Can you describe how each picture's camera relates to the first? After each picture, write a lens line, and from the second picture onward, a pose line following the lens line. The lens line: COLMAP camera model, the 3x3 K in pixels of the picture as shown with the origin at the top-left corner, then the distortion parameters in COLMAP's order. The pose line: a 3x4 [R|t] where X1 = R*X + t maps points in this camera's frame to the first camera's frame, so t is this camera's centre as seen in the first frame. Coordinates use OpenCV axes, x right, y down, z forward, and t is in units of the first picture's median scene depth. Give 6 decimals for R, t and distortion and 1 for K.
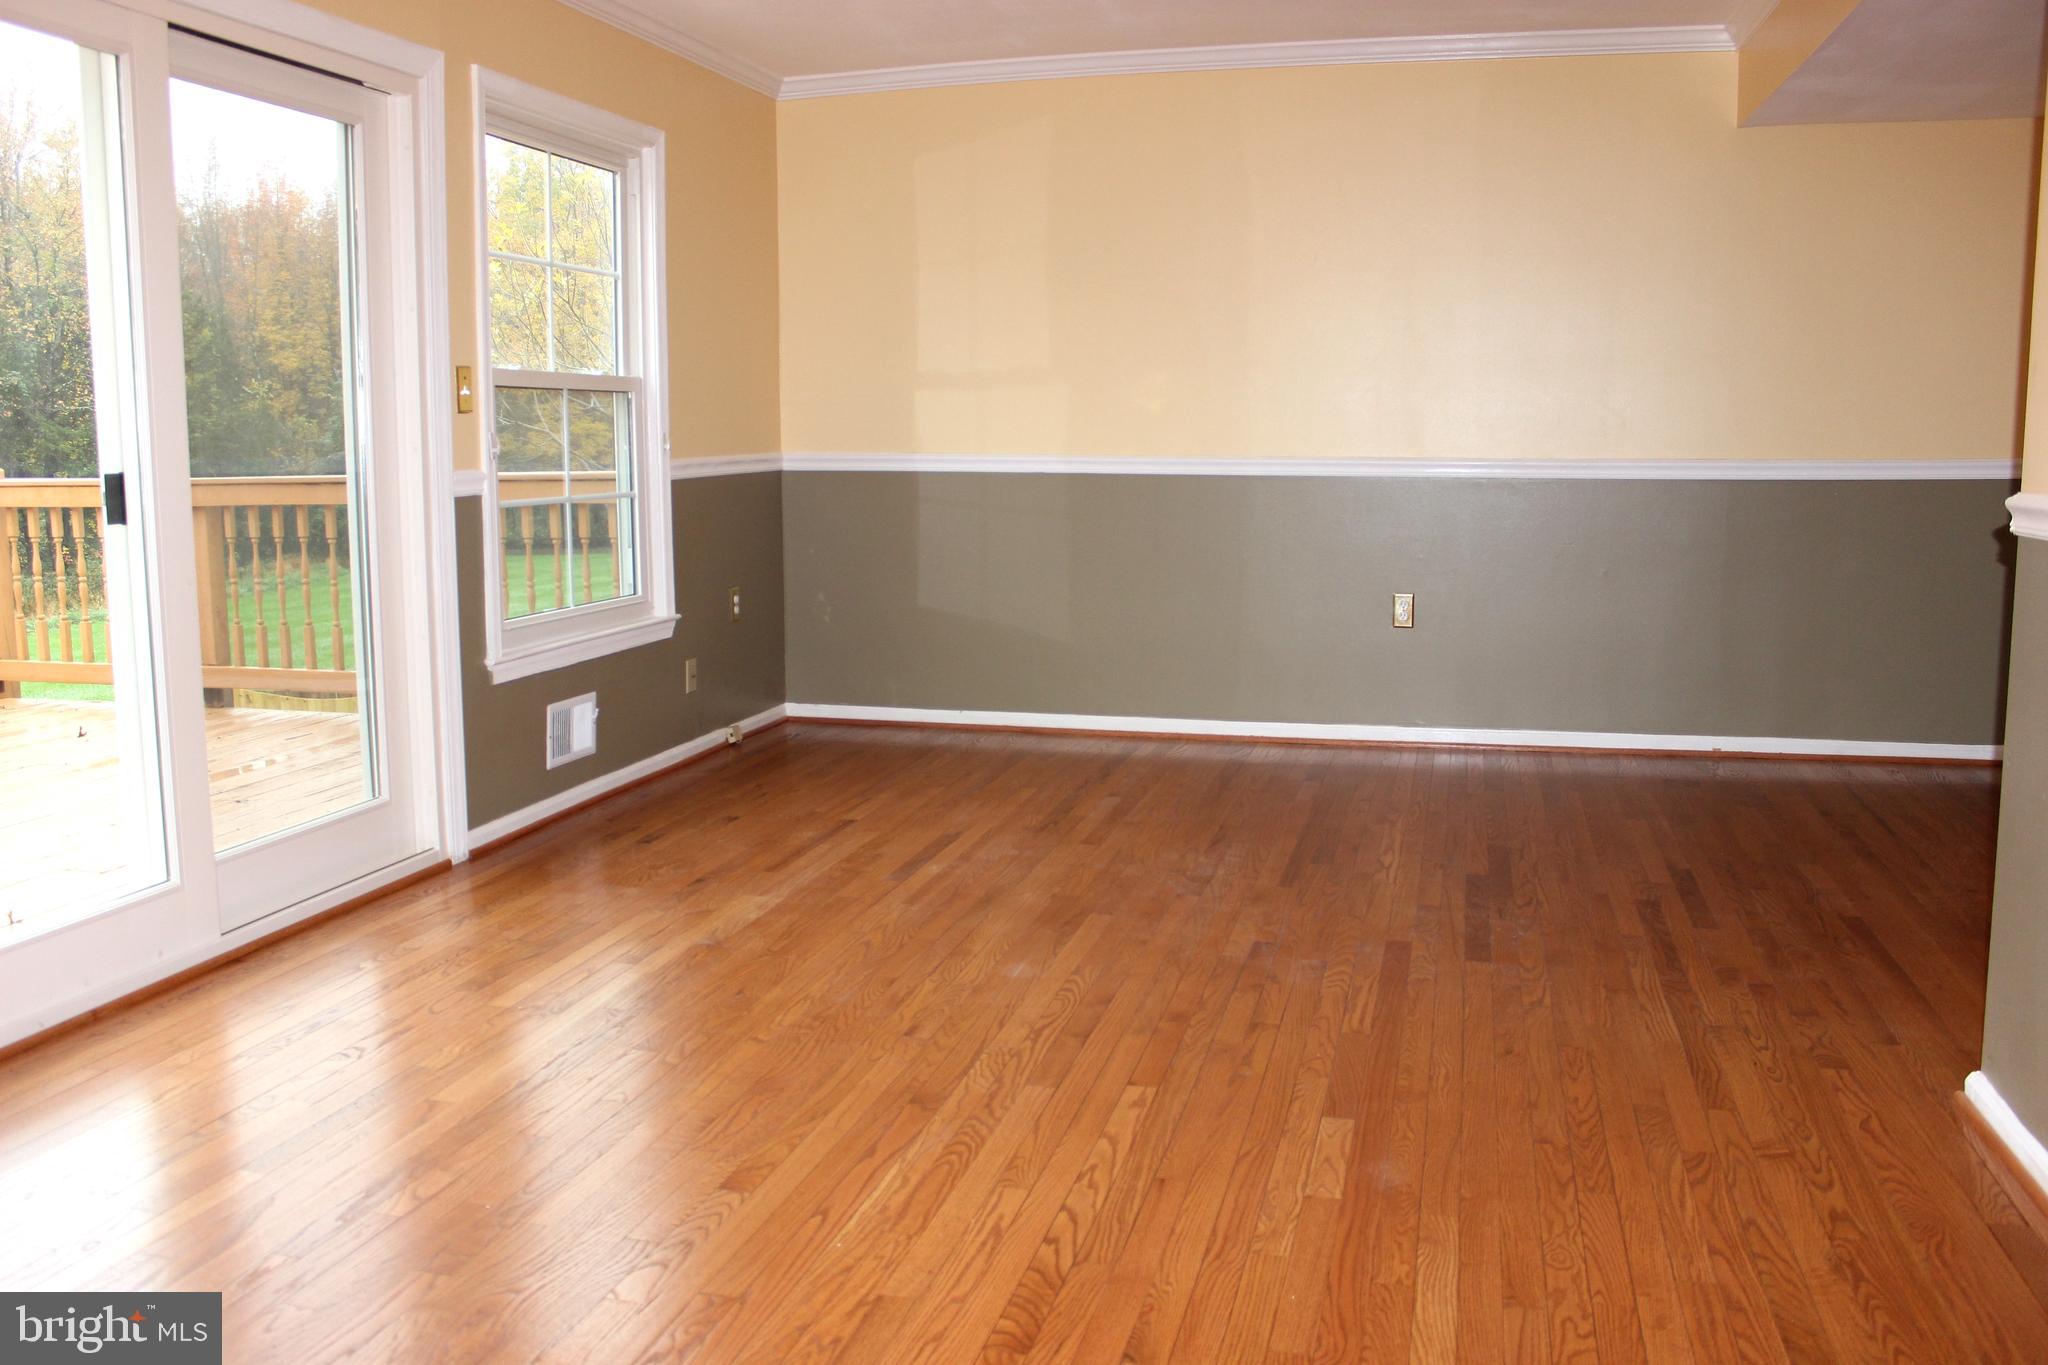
lens RADIAL K [[1709.0, 0, 1035.0], [0, 1709.0, 686.0], [0, 0, 1]] dist [-0.139365, 0.091191]
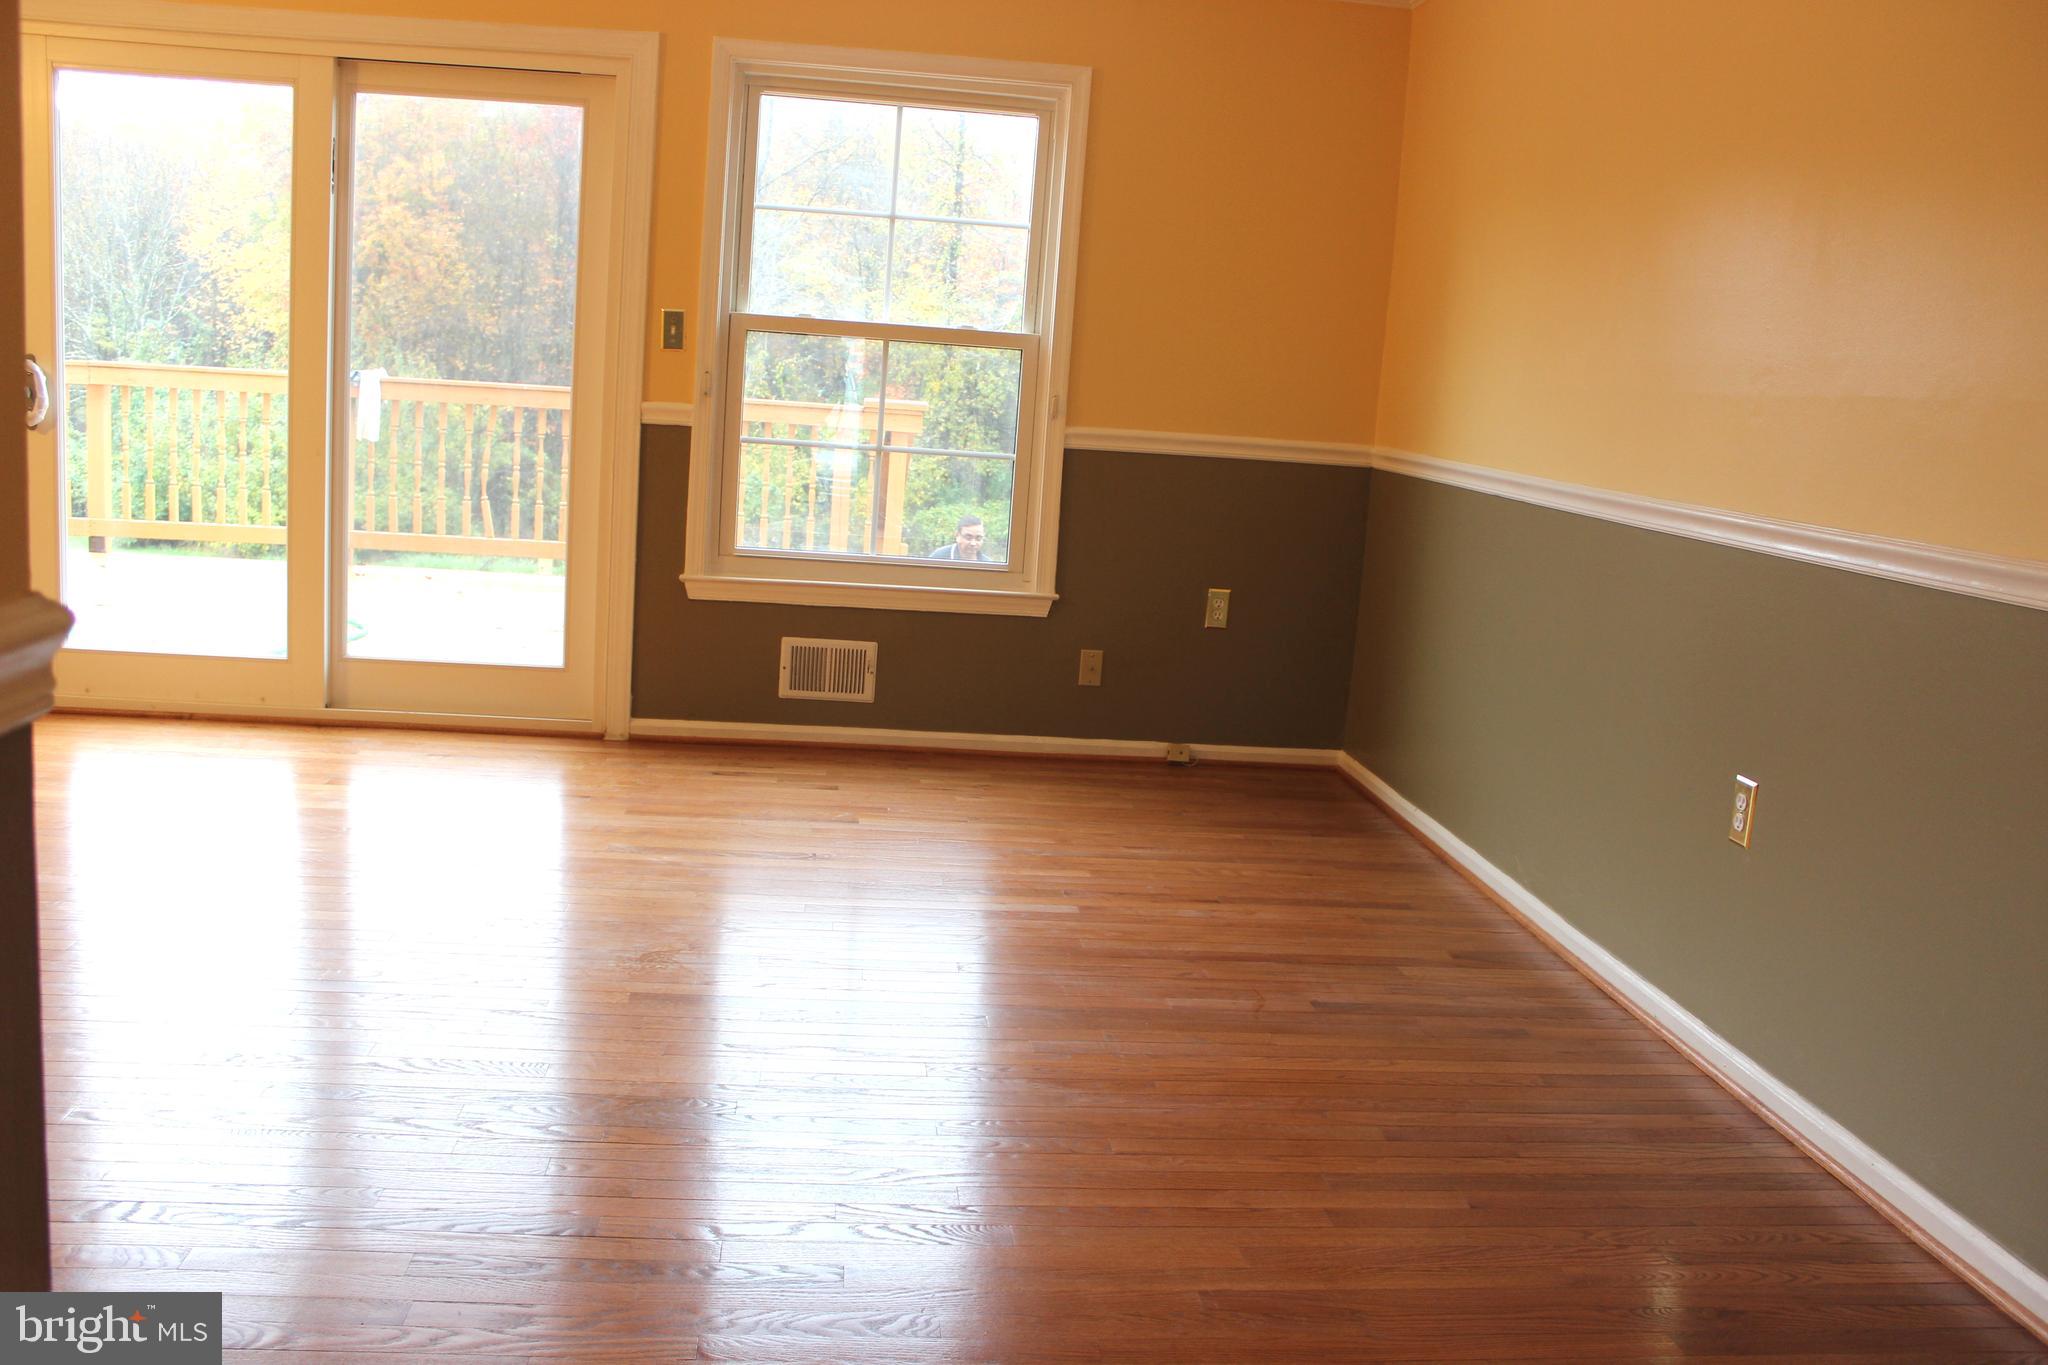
lens RADIAL K [[1709.0, 0, 1008.8], [0, 1709.0, 690.7], [0, 0, 1]] dist [-0.139365, 0.091191]
pose [[0.346285, 0.187387, -0.919224, 1.054665], [-0.208600, 0.970698, 0.119297, -0.158531], [0.914644, 0.150439, 0.375227, 1.045862]]
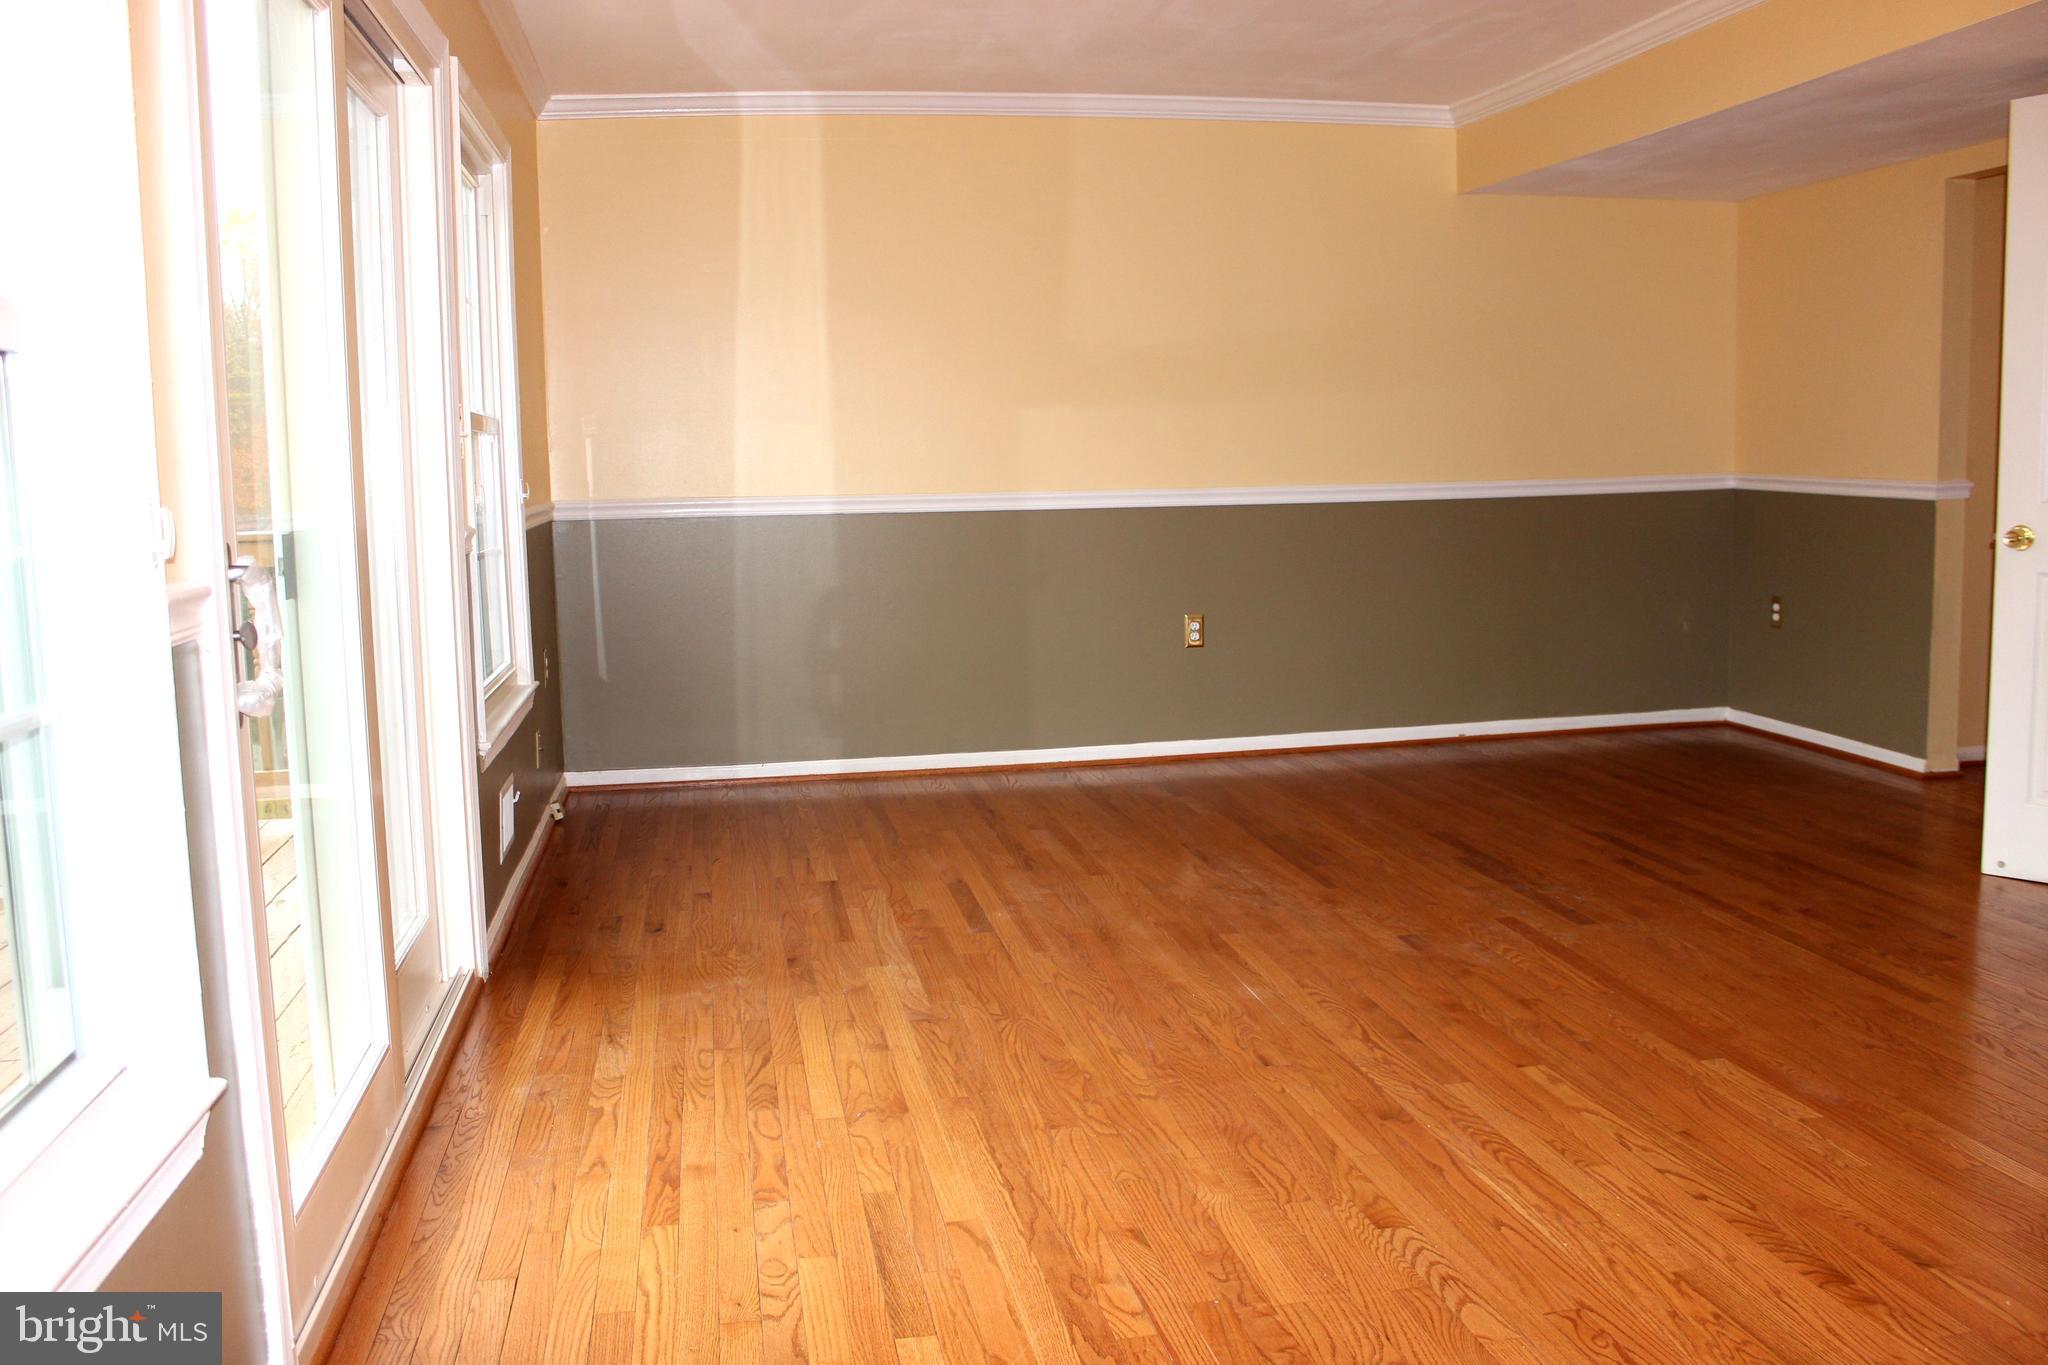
lens RADIAL K [[1709.0, 0, 1013.0], [0, 1709.0, 679.1], [0, 0, 1]] dist [-0.139365, 0.091191]
pose [[0.907726, -0.070792, 0.413548, -0.567581], [0.083630, 0.996412, -0.012998, -0.018020], [-0.411144, 0.046383, 0.910389, 0.139277]]
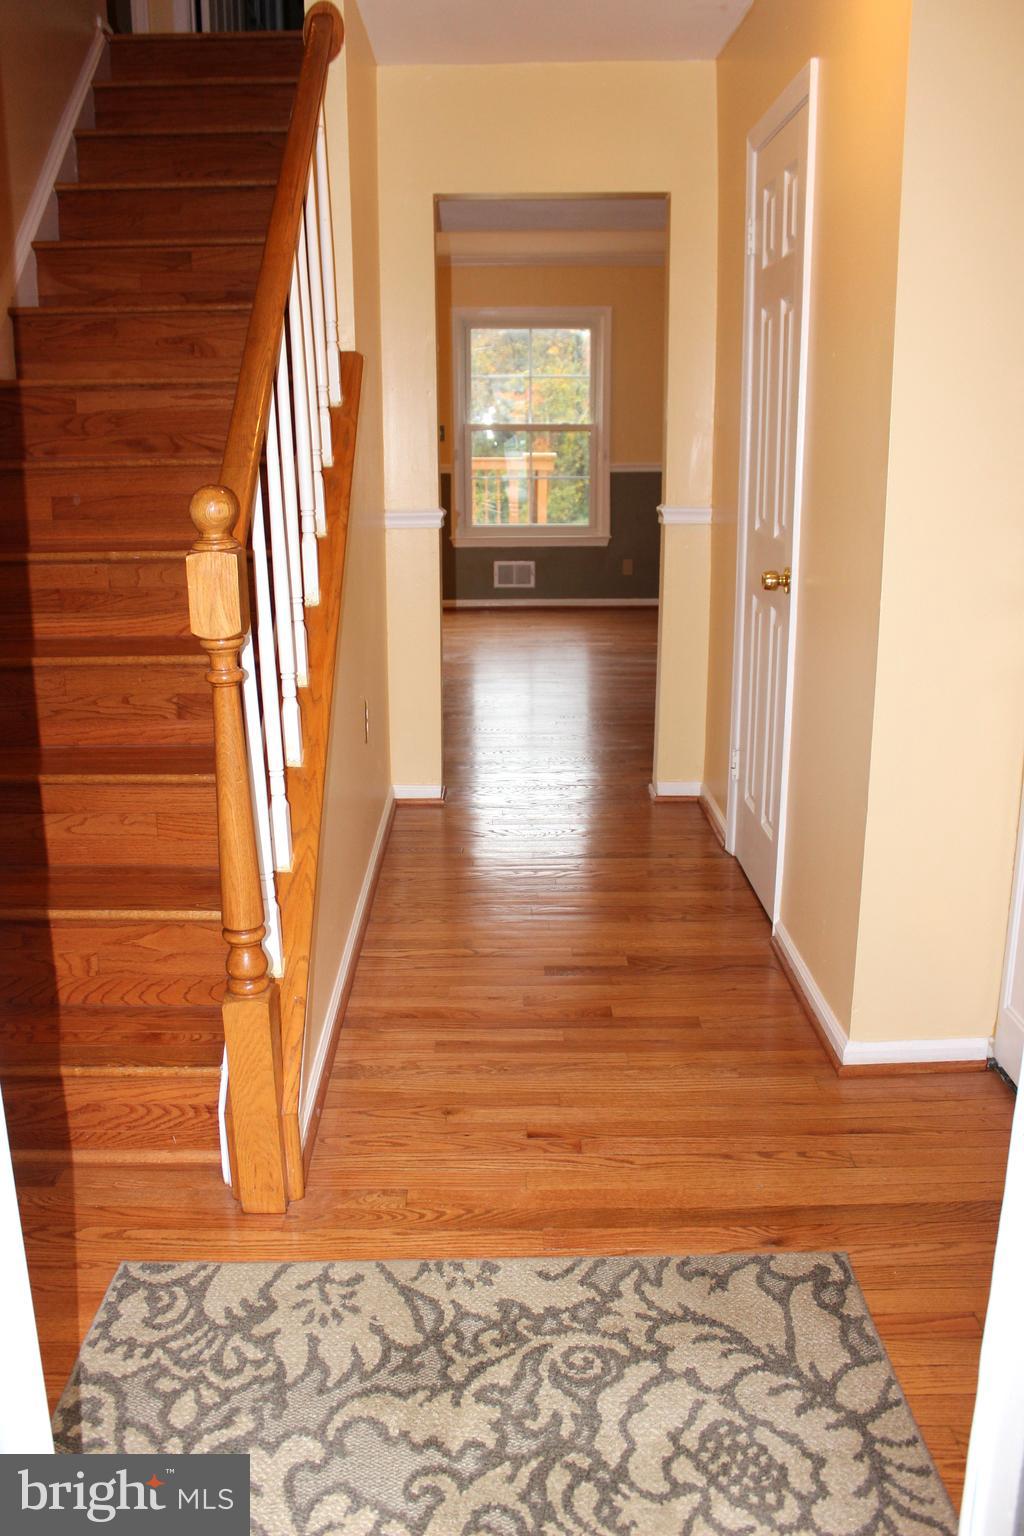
lens RADIAL K [[1281.8, 0, 514.5], [0, 1281.8, 770.0], [0, 0, 1]] dist [-0.139365, 0.091191]
pose [[0.262592, 0.248357, -0.932397, 2.179408], [-0.142183, 0.965719, 0.217189, -0.146138], [0.954374, 0.075539, 0.288903, 0.728269]]
